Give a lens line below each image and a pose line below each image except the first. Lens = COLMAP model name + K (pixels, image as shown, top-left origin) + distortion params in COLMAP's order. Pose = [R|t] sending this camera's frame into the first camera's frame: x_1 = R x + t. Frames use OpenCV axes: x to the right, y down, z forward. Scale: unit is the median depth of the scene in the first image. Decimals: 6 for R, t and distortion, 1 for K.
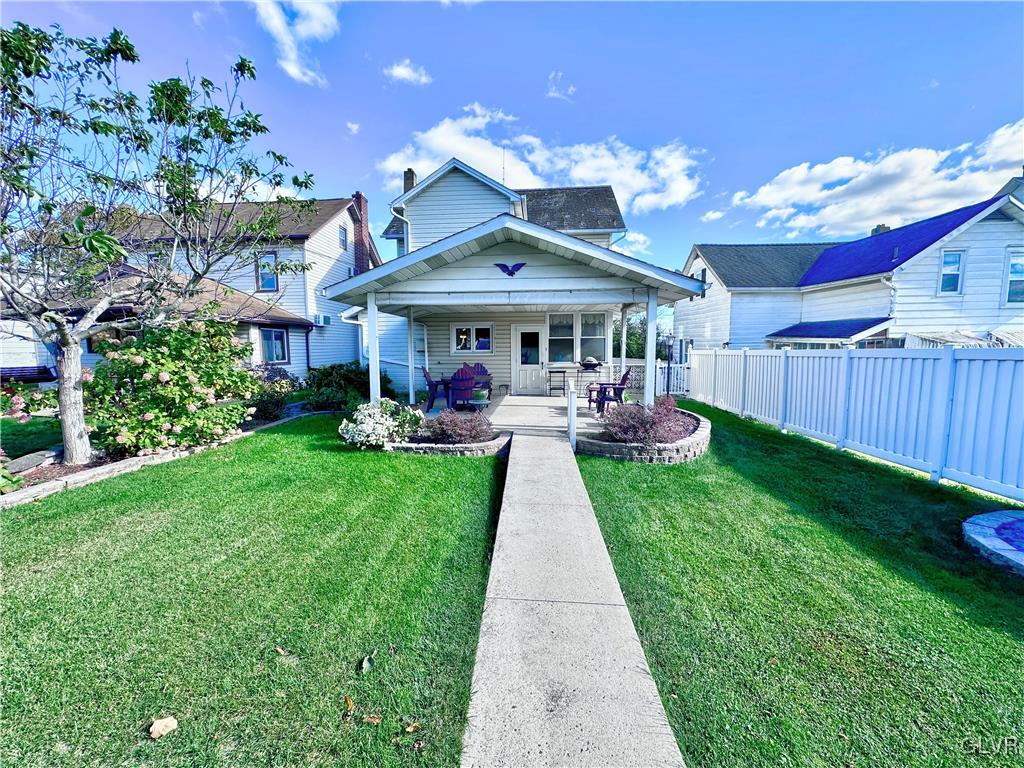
lens RADIAL K [[405.1, 0, 512.0], [0, 405.1, 384.0], [0, 0, 1]] dist [-0.019046, -0.000047]
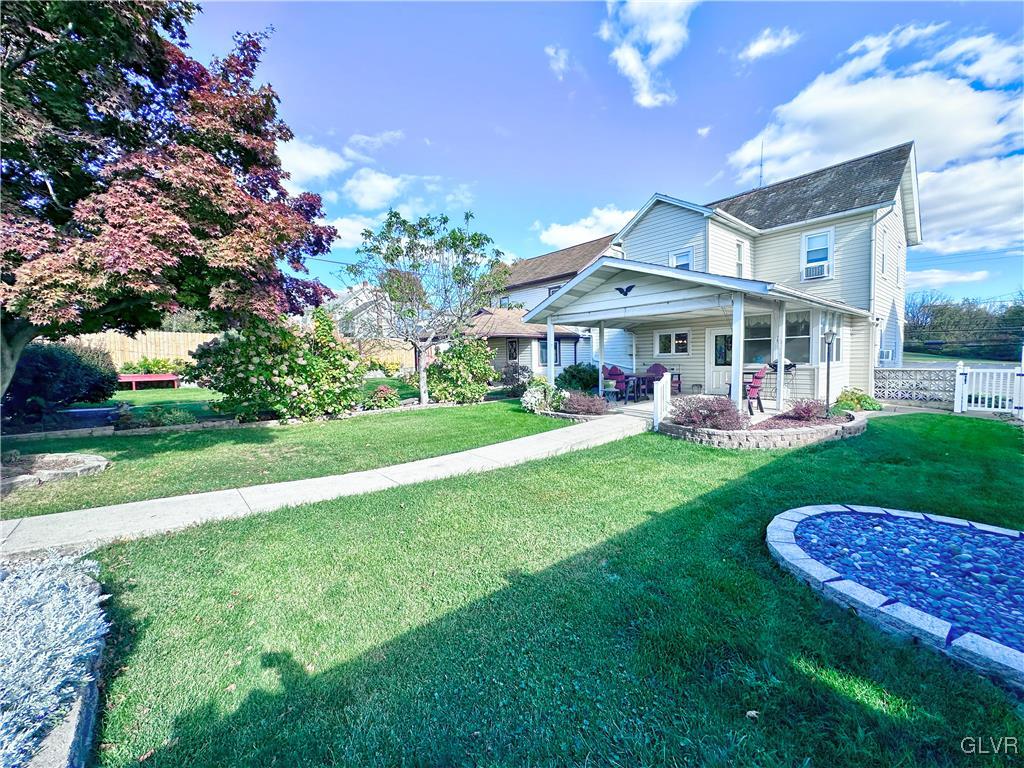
lens RADIAL K [[411.0, 0, 512.0], [0, 411.0, 384.0], [0, 0, 1]] dist [0.000216, -0.000037]
pose [[0.690449, 0.035792, -0.722495, 0.433180], [-0.051628, 0.998666, 0.000135, 0.026079], [0.721537, 0.037207, 0.691376, -0.120734]]
